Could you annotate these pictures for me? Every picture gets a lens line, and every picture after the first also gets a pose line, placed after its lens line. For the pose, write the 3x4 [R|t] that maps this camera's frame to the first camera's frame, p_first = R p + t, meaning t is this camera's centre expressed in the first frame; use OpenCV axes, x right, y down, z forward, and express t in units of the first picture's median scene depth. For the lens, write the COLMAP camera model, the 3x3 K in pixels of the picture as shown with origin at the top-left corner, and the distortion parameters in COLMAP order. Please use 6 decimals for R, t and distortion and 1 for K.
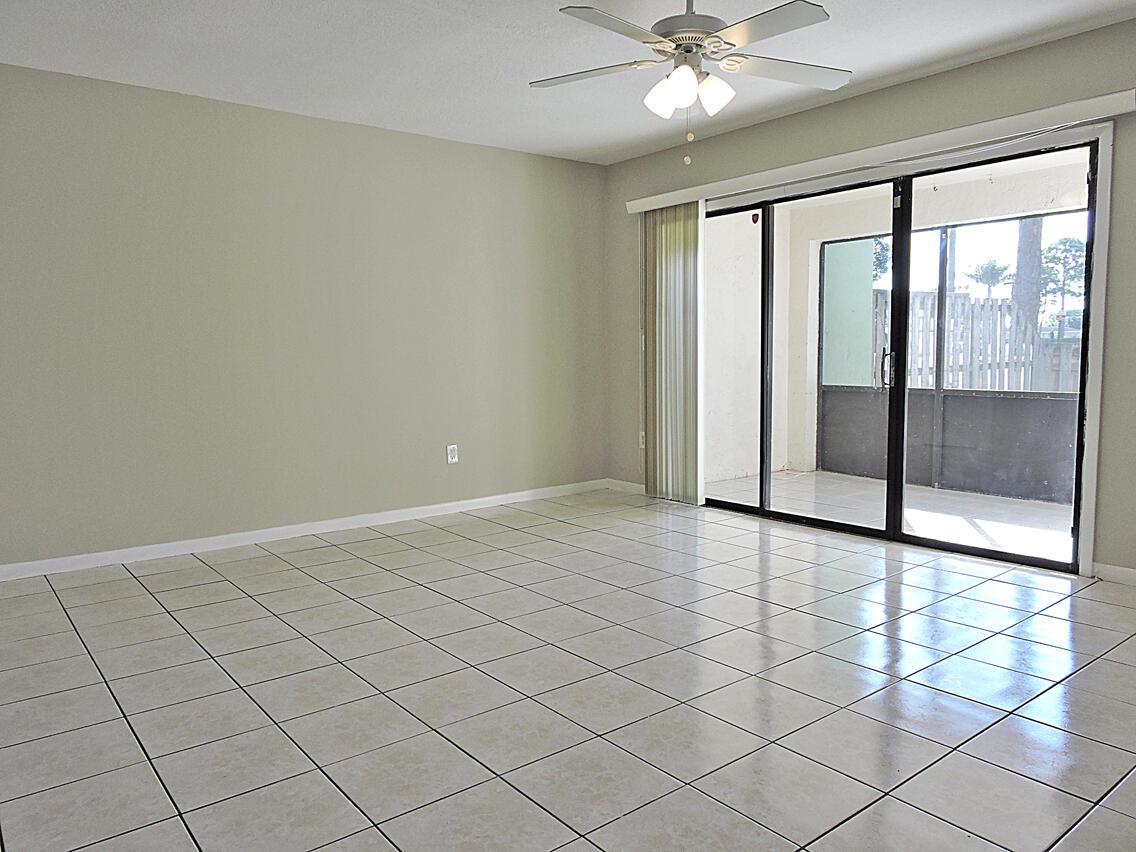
lens RADIAL K [[812.7, 0, 569.3], [0, 812.7, 425.6], [0, 0, 1]] dist [0.004742, -0.007426]
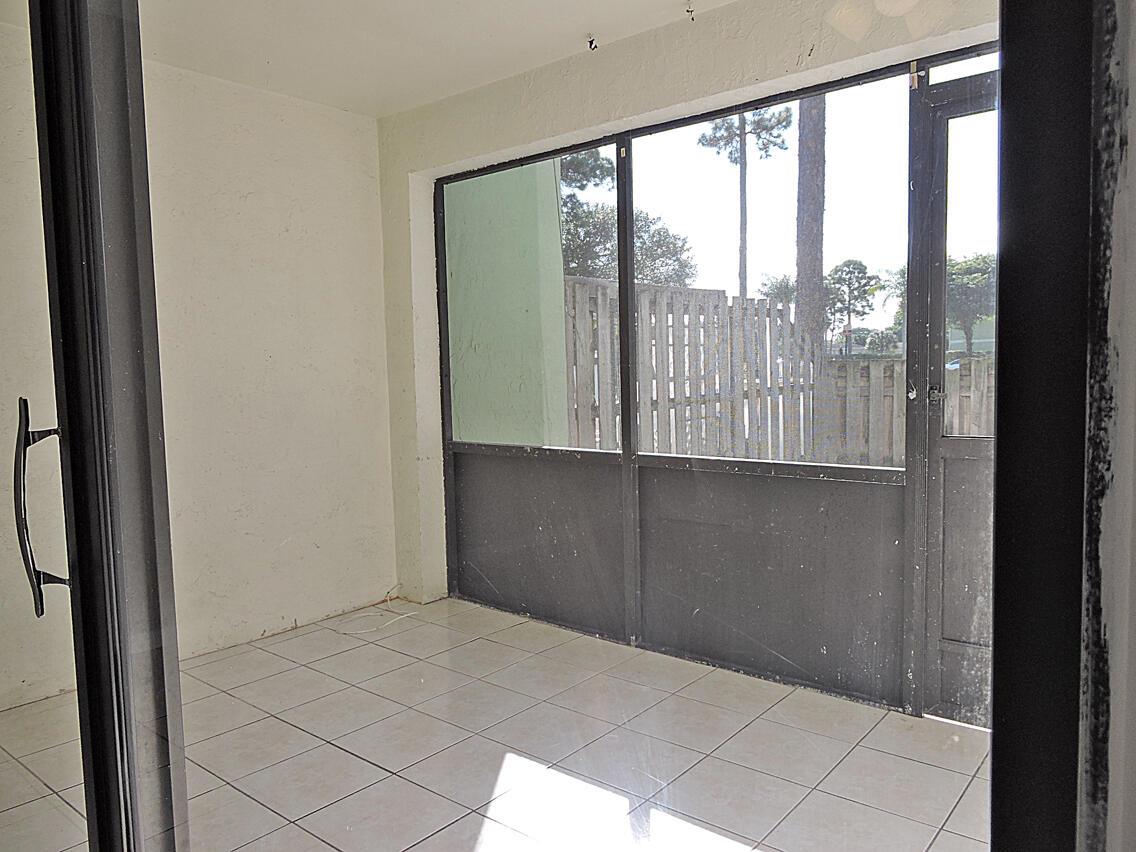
lens RADIAL K [[812.7, 0, 569.3], [0, 812.7, 425.6], [0, 0, 1]] dist [0.004742, -0.007426]
pose [[0.977796, -0.027317, 0.207770, 0.195278], [0.032352, 0.999258, -0.020877, -0.033154], [-0.207046, 0.027135, 0.977955, 0.318296]]
